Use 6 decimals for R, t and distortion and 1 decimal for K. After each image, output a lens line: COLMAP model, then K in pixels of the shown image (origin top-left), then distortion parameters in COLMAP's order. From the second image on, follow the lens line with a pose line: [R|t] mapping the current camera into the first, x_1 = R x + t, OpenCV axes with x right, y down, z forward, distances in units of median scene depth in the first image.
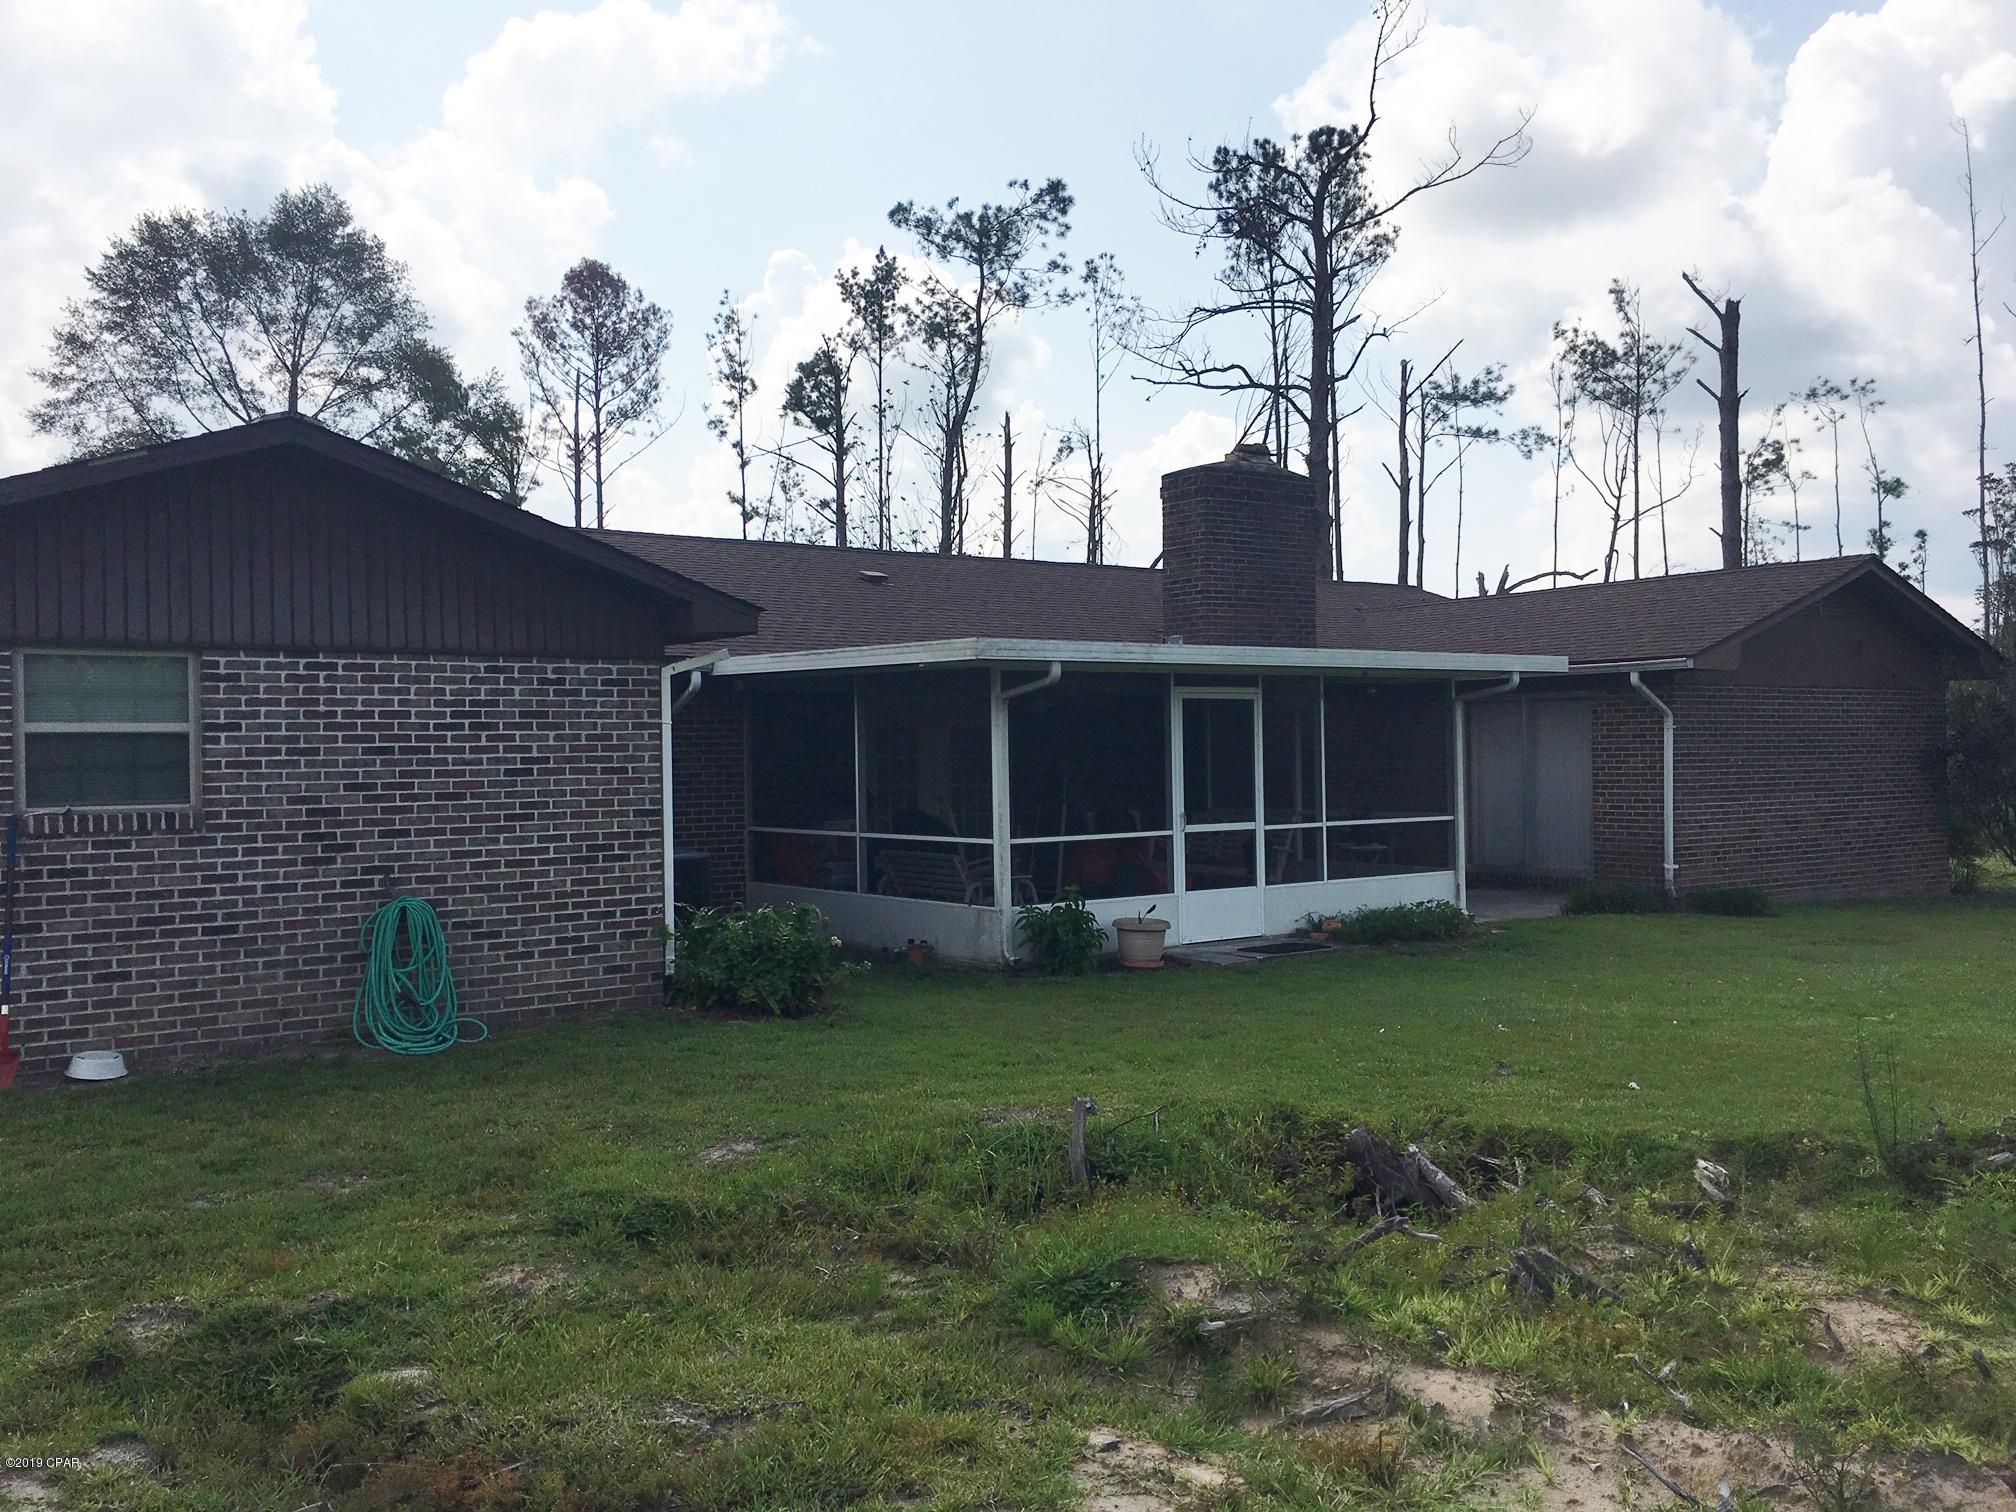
lens RADIAL K [[1701.9, 0, 1018.4], [0, 1701.9, 761.7], [0, 0, 1]] dist [0.075397, -0.094101]
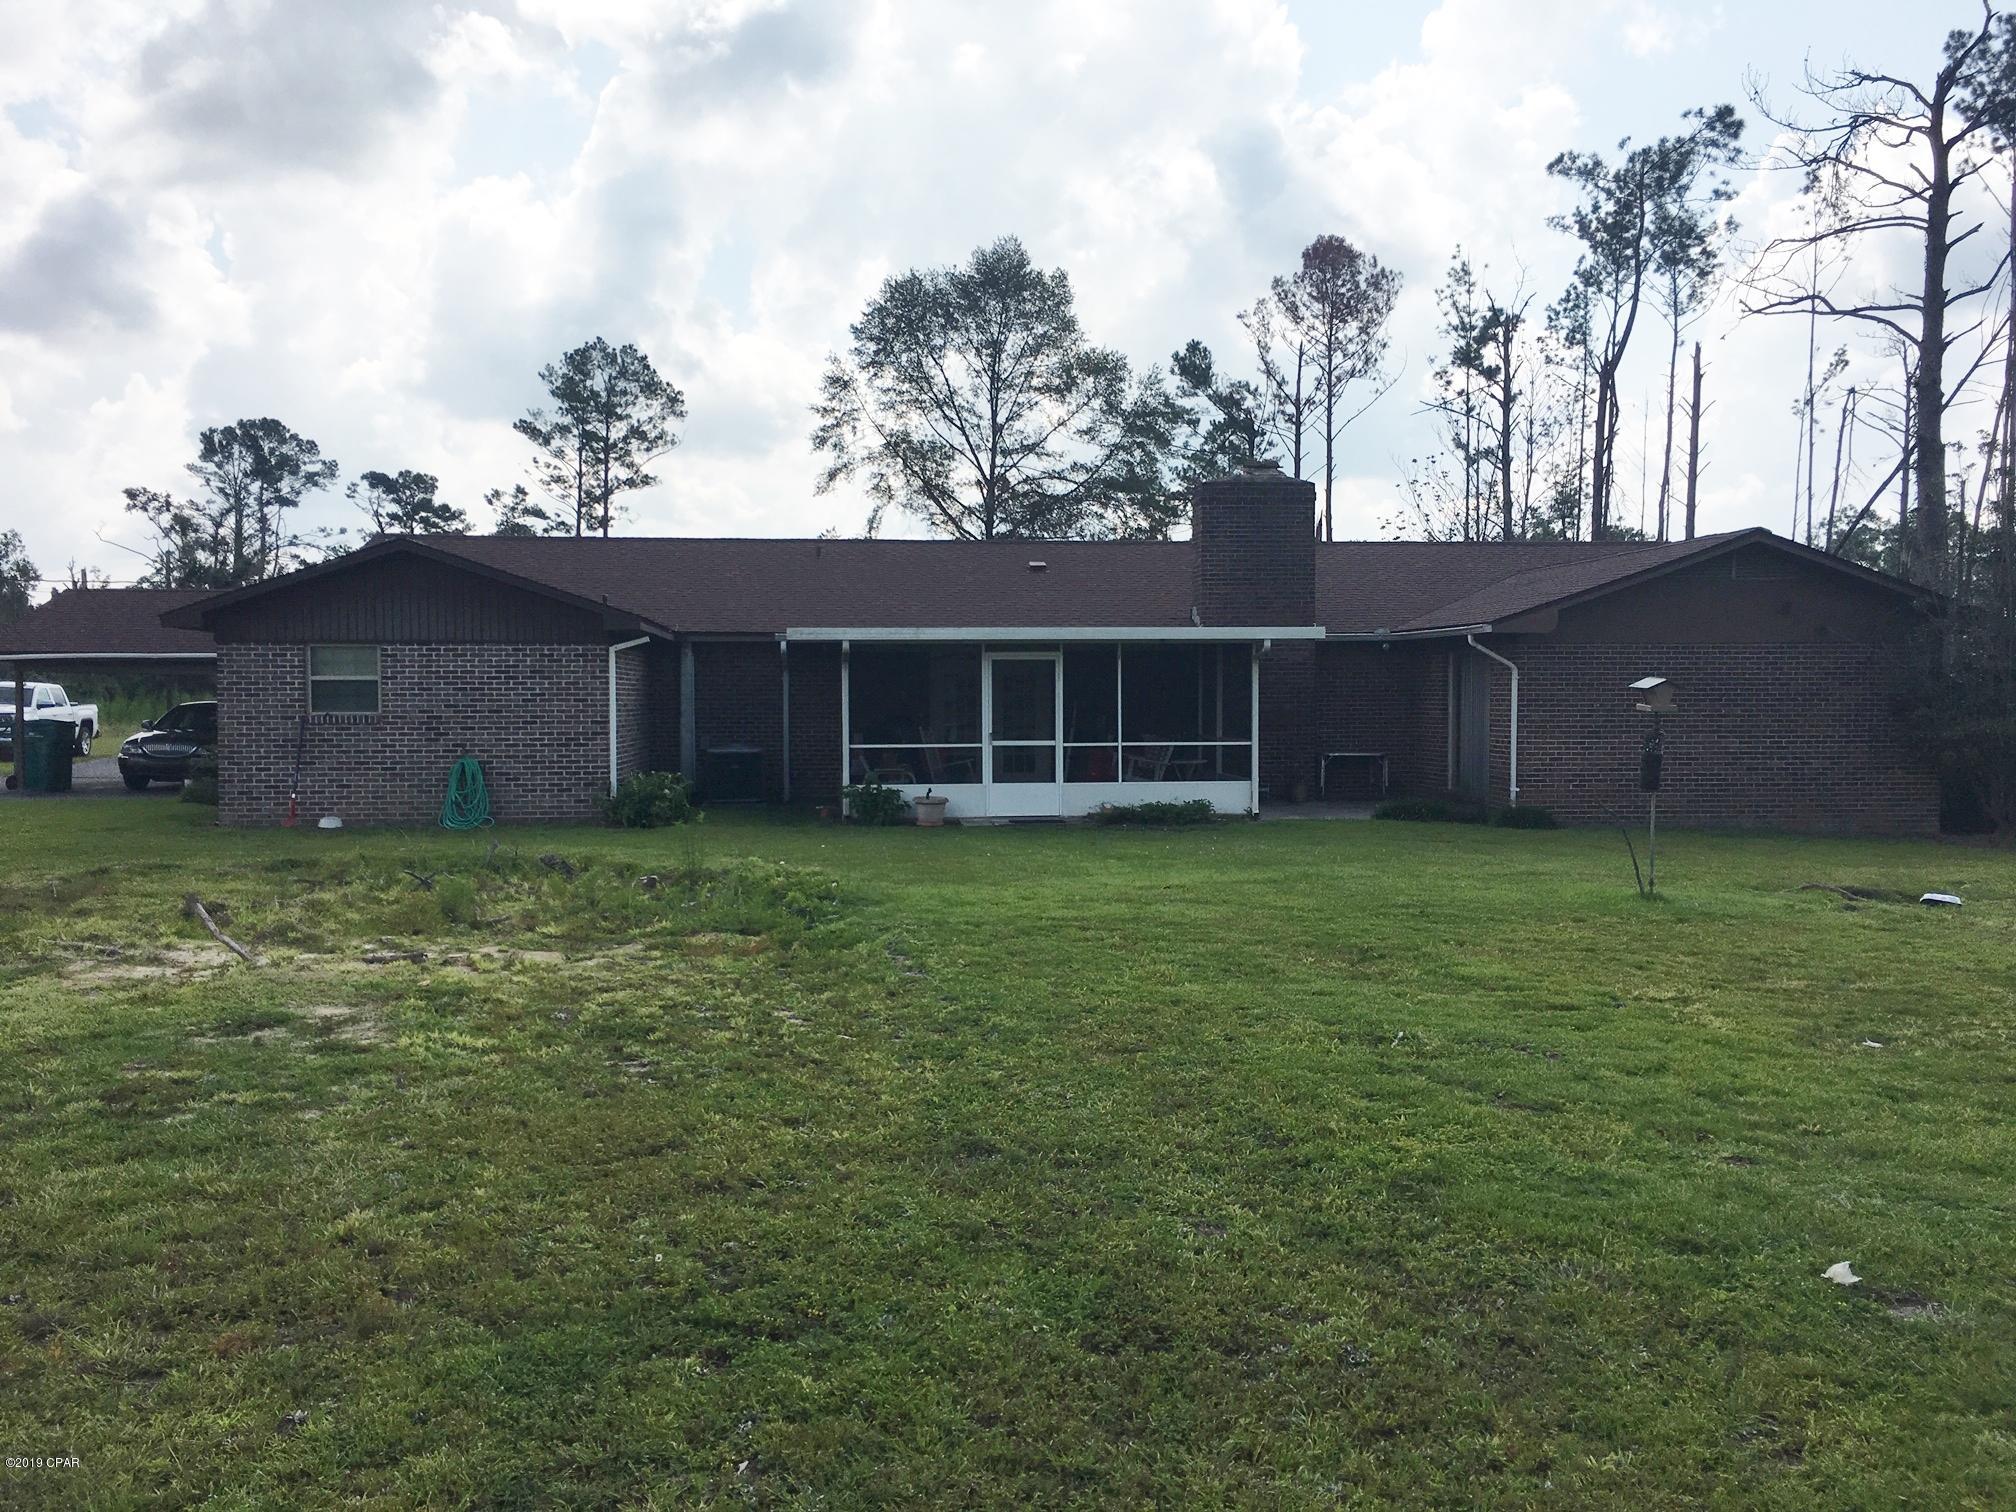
lens RADIAL K [[1701.9, 0, 1026.7], [0, 1701.9, 770.6], [0, 0, 1]] dist [0.075397, -0.094101]
pose [[0.860432, 0.035388, -0.508335, 0.283878], [-0.011638, 0.998690, 0.049825, -0.004222], [0.509432, -0.036955, 0.859717, -0.101412]]
